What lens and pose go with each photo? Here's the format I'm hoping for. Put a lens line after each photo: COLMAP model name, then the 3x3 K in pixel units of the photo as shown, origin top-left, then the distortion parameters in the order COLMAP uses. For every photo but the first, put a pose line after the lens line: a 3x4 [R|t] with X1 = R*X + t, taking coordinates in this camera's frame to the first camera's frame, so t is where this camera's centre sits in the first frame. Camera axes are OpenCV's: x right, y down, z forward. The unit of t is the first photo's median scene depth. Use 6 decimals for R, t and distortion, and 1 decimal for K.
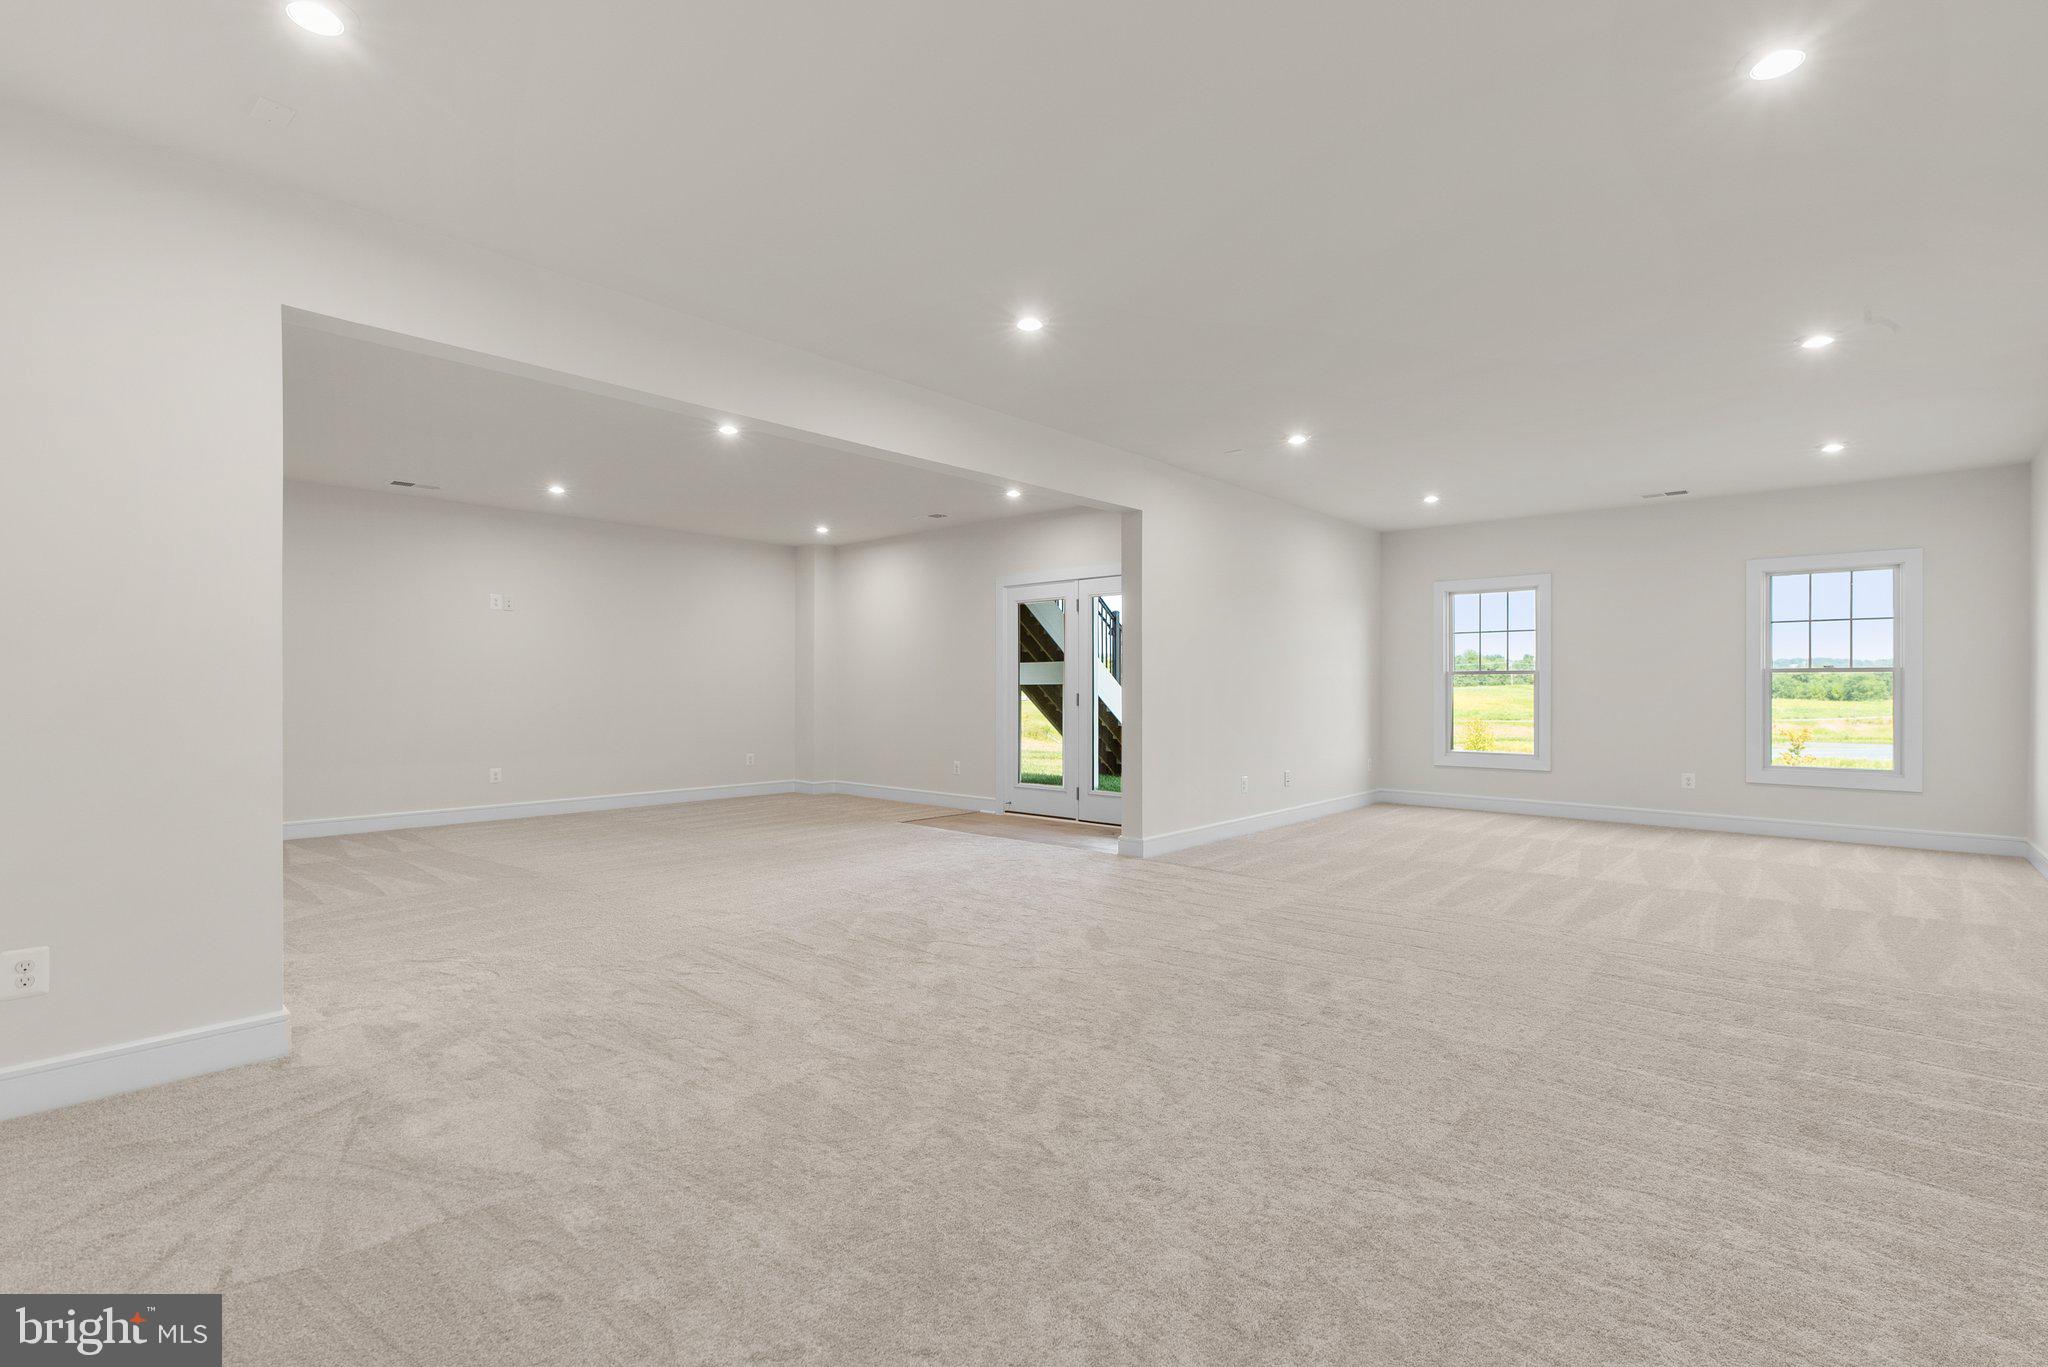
lens RADIAL K [[923.1, 0, 1024.0], [0, 923.1, 672.8], [0, 0, 1]] dist [-0.002150, 0.000765]
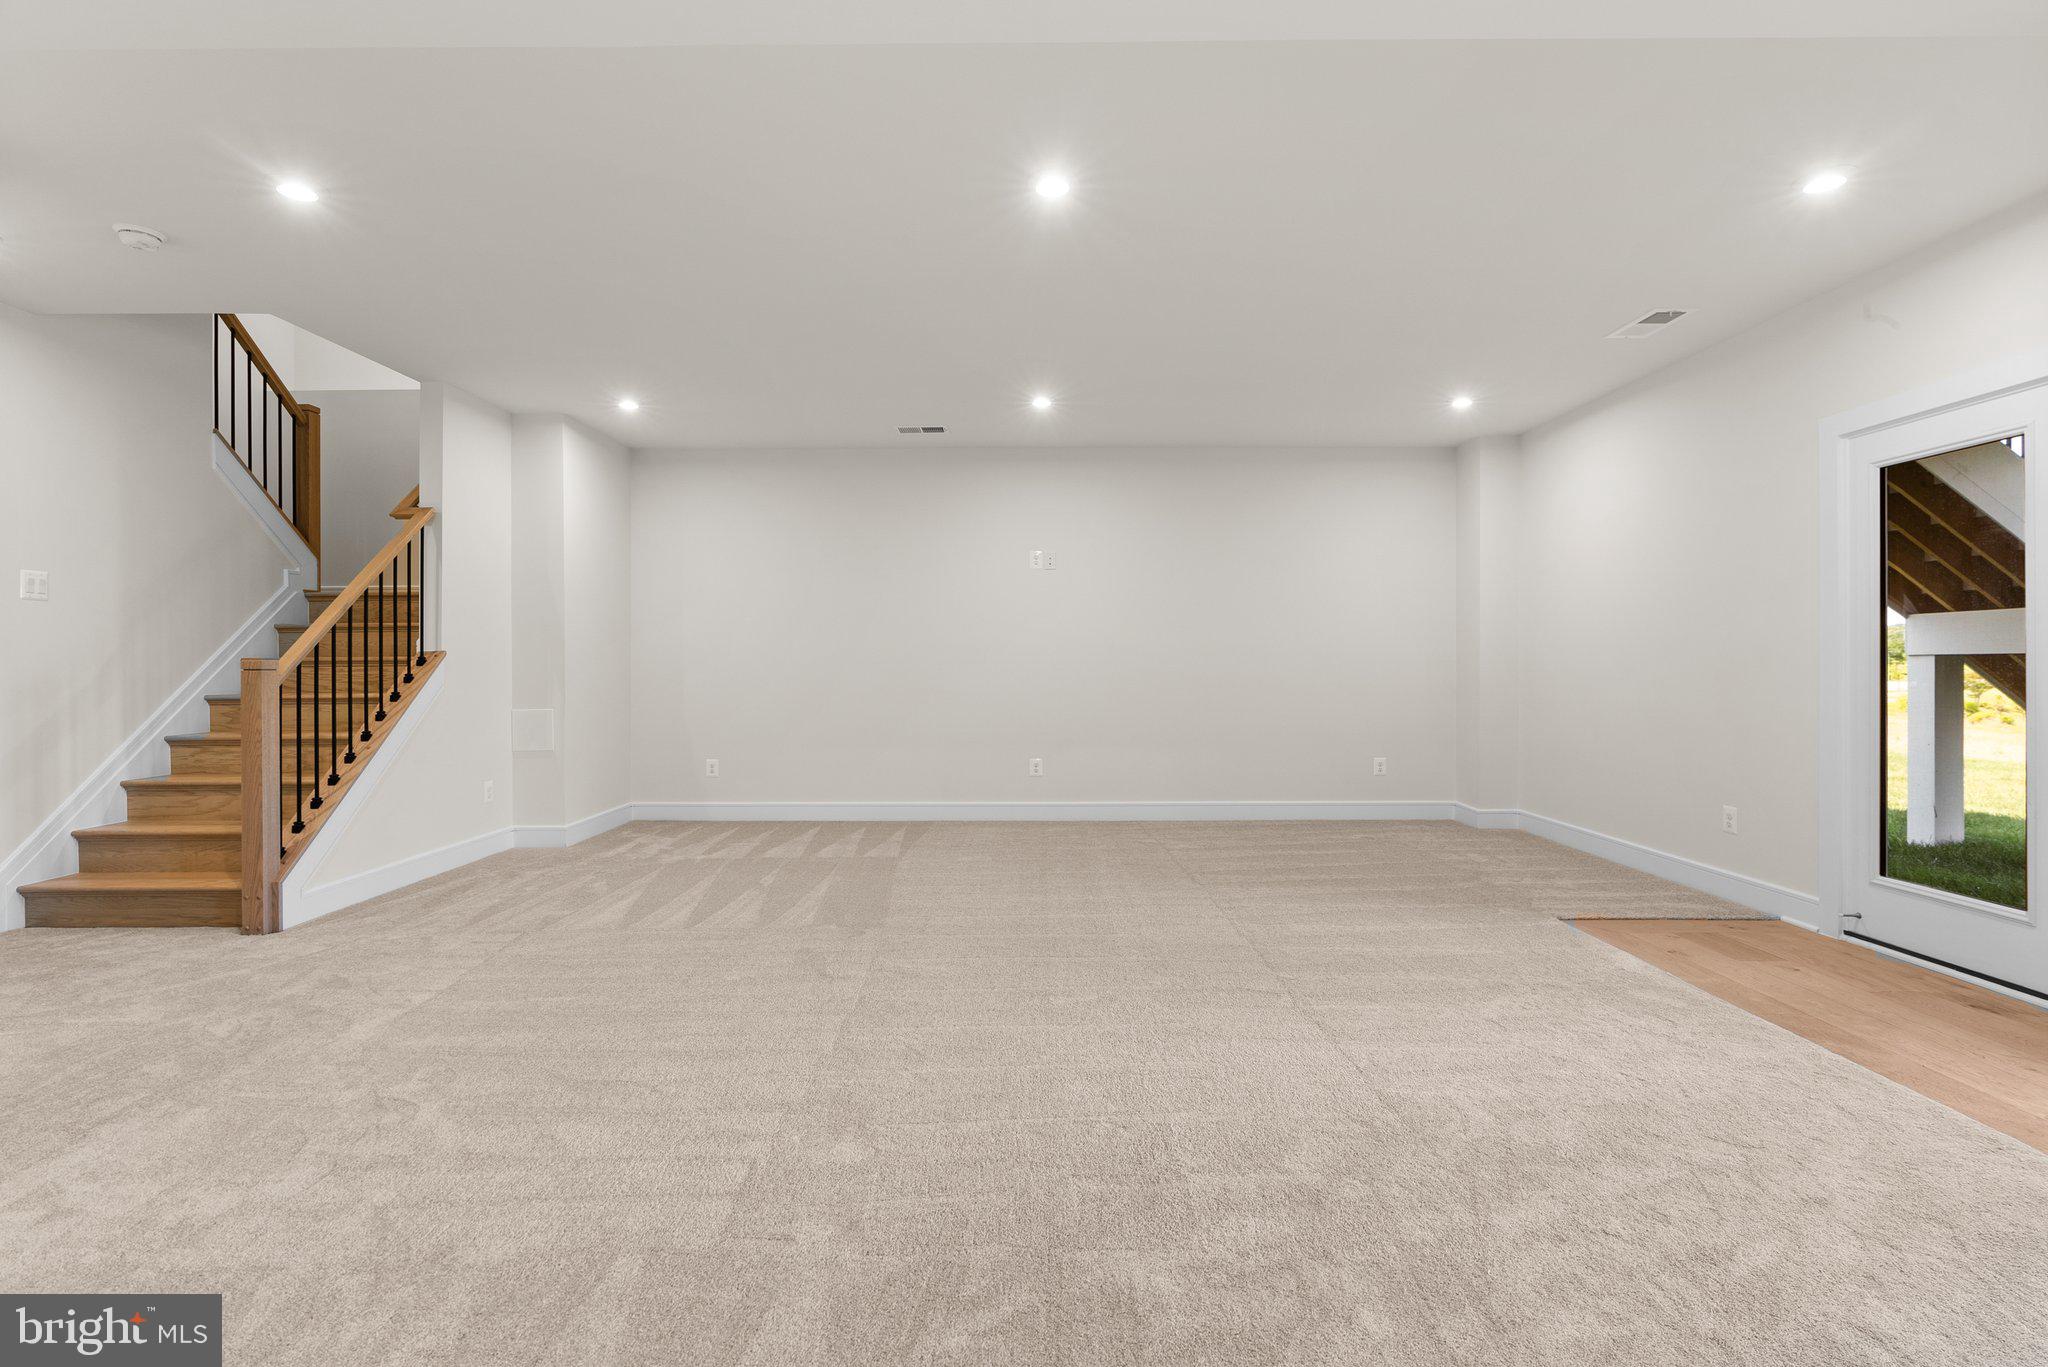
lens RADIAL K [[923.1, 0, 1024.0], [0, 923.1, 672.8], [0, 0, 1]] dist [-0.002150, 0.000765]
pose [[0.671928, 0.008627, -0.740567, 0.044276], [0.009402, 0.999752, 0.020176, 0.008580], [0.740557, -0.020519, 0.671680, 0.399706]]
